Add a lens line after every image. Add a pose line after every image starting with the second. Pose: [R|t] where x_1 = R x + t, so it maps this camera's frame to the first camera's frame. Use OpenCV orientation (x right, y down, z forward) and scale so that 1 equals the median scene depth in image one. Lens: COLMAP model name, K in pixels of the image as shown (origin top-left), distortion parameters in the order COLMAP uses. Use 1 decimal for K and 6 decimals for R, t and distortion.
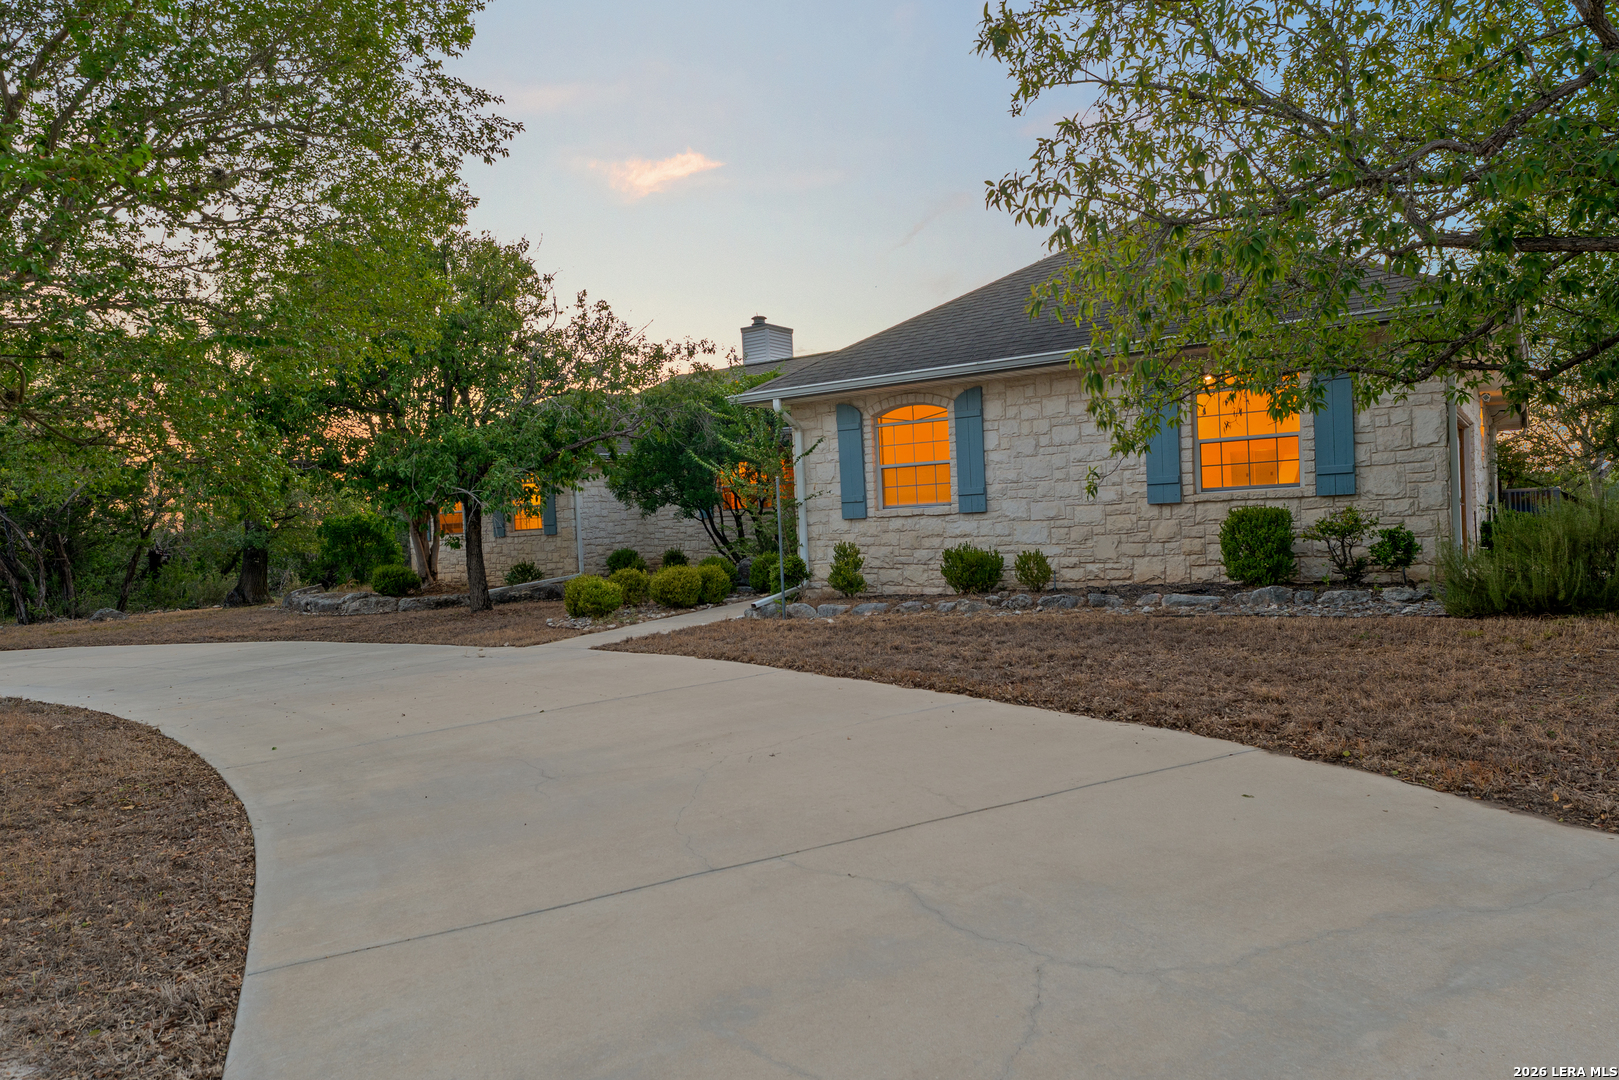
lens RADIAL K [[1013.4, 0, 806.4], [0, 1013.4, 547.8], [0, 0, 1]] dist [-0.000457, -0.001935]
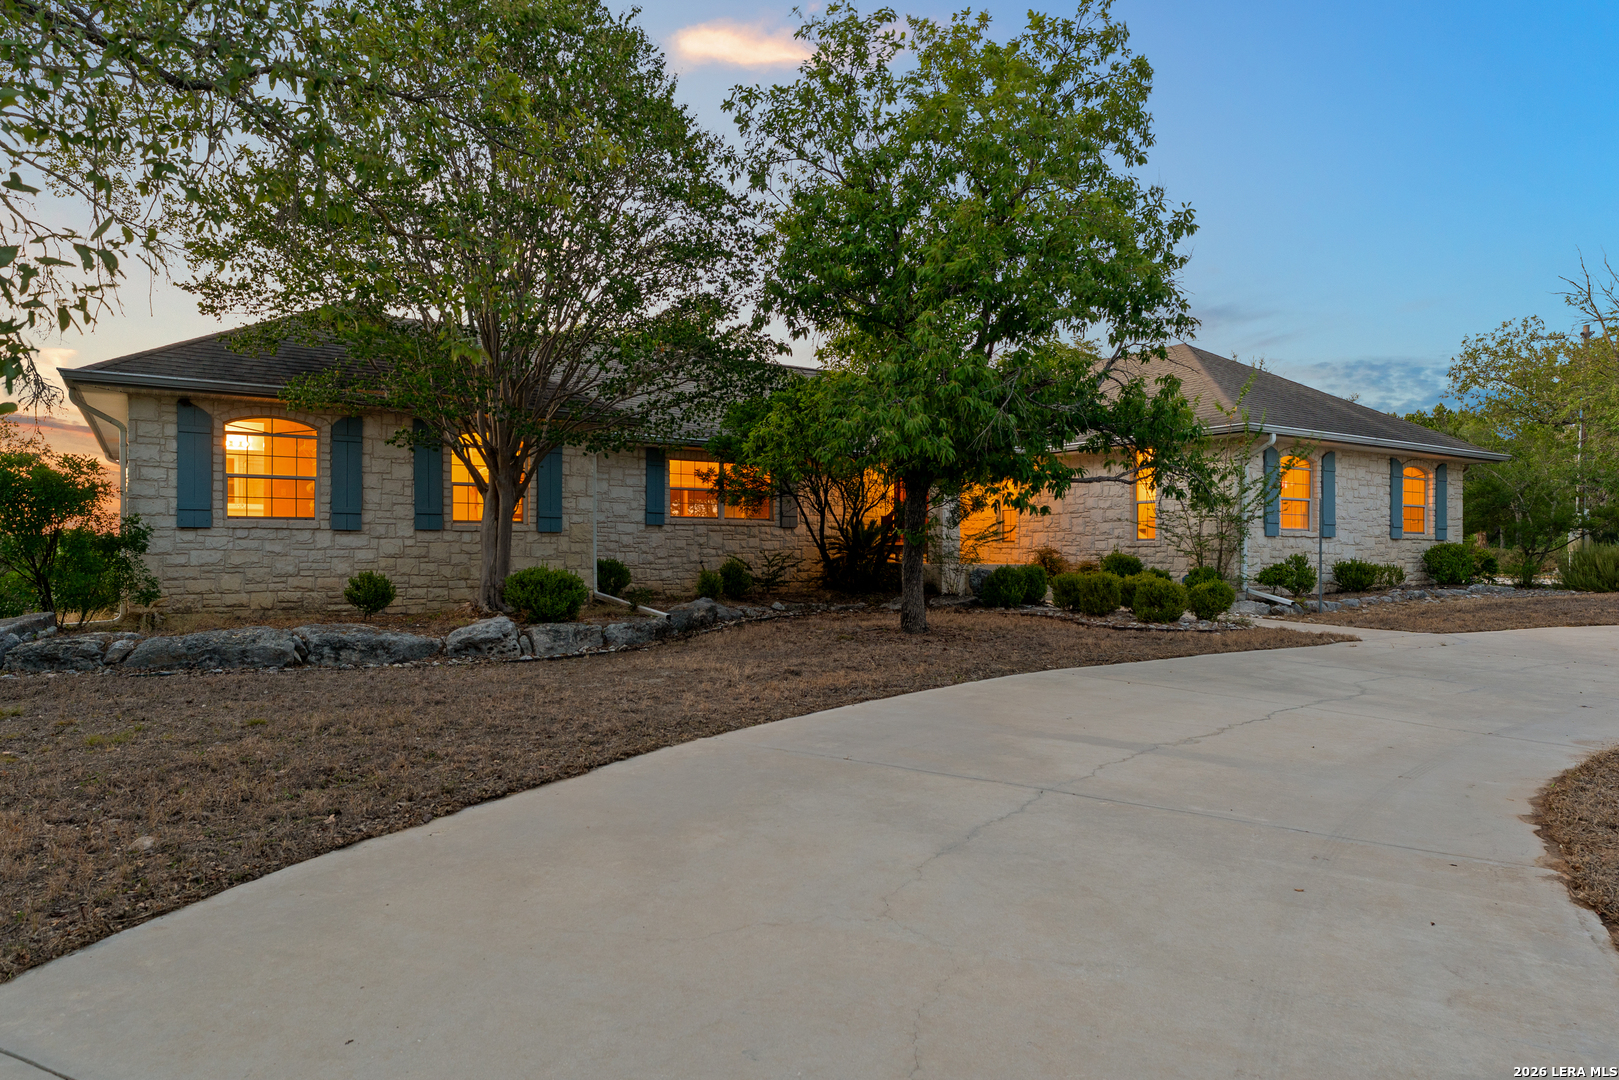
lens RADIAL K [[1013.4, 0, 809.1], [0, 1013.4, 541.7], [0, 0, 1]] dist [-0.000457, -0.001935]
pose [[0.398095, 0.060154, 0.915370, -1.377718], [0.002167, 0.997783, -0.066513, 0.065440], [-0.917342, 0.028462, 0.397082, 1.035047]]
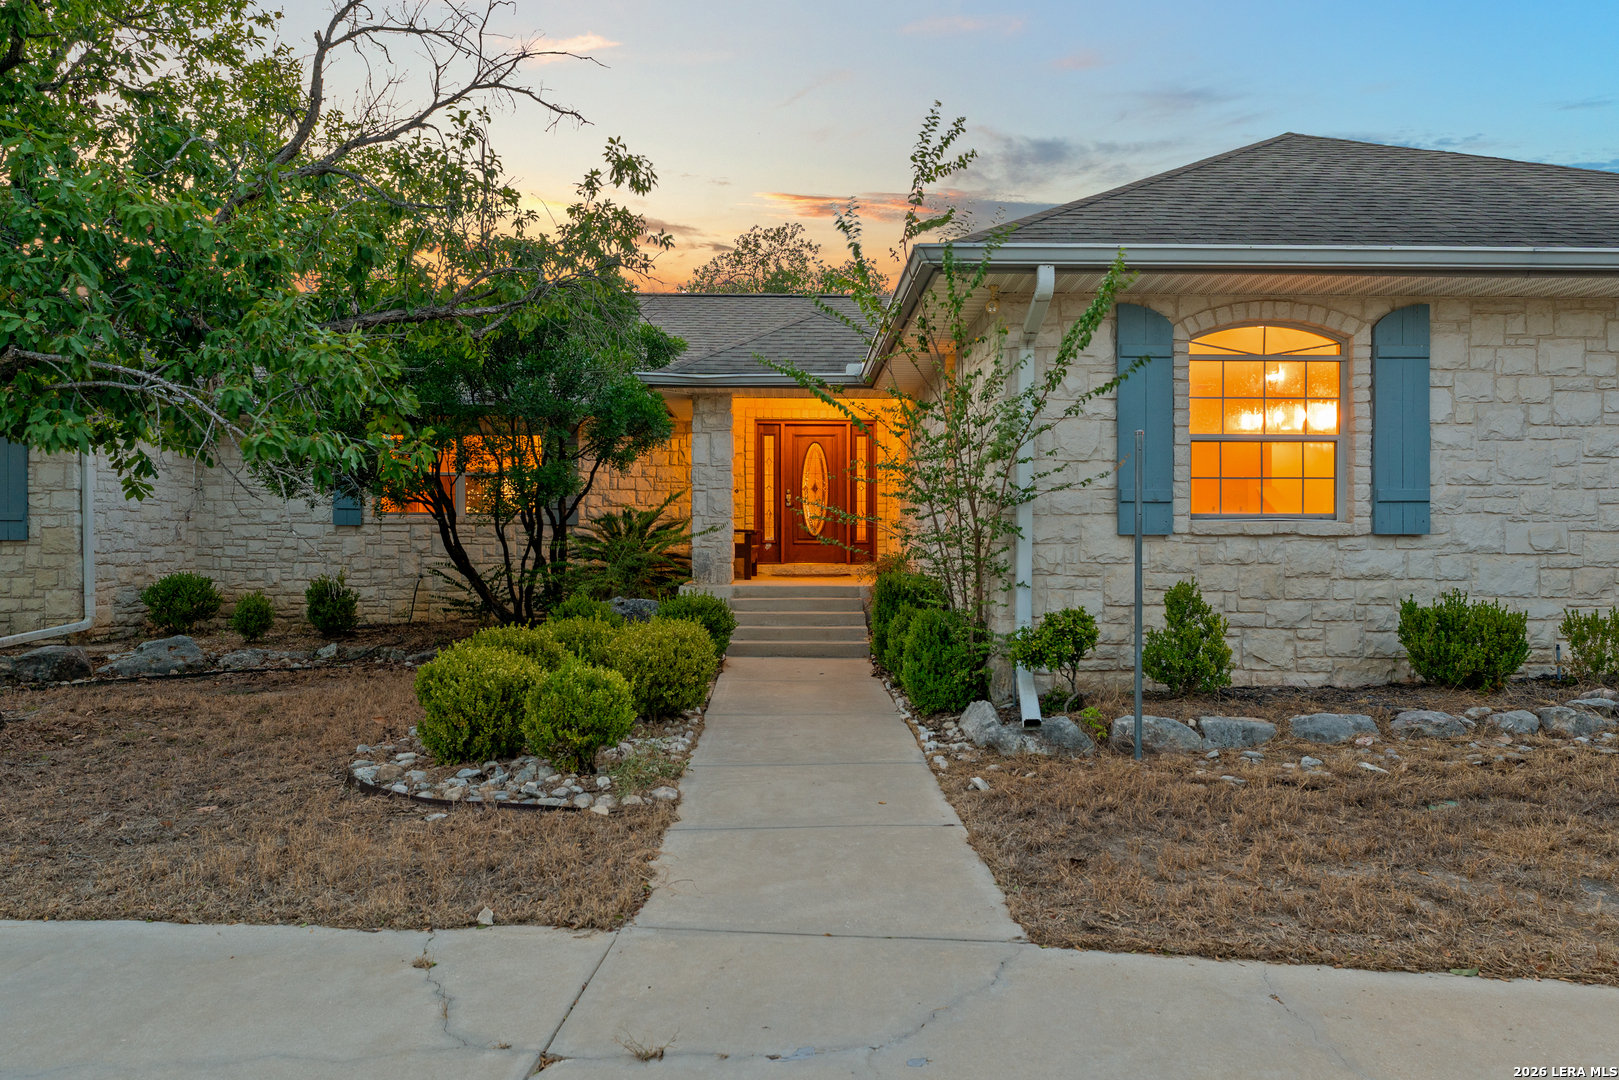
lens RADIAL K [[1013.4, 0, 798.2], [0, 1013.4, 576.8], [0, 0, 1]] dist [-0.000457, -0.001935]
pose [[0.823433, 0.030131, 0.566613, -0.380151], [-0.025954, 0.999544, -0.015435, 0.004182], [-0.566819, -0.001996, 0.823840, 0.685787]]
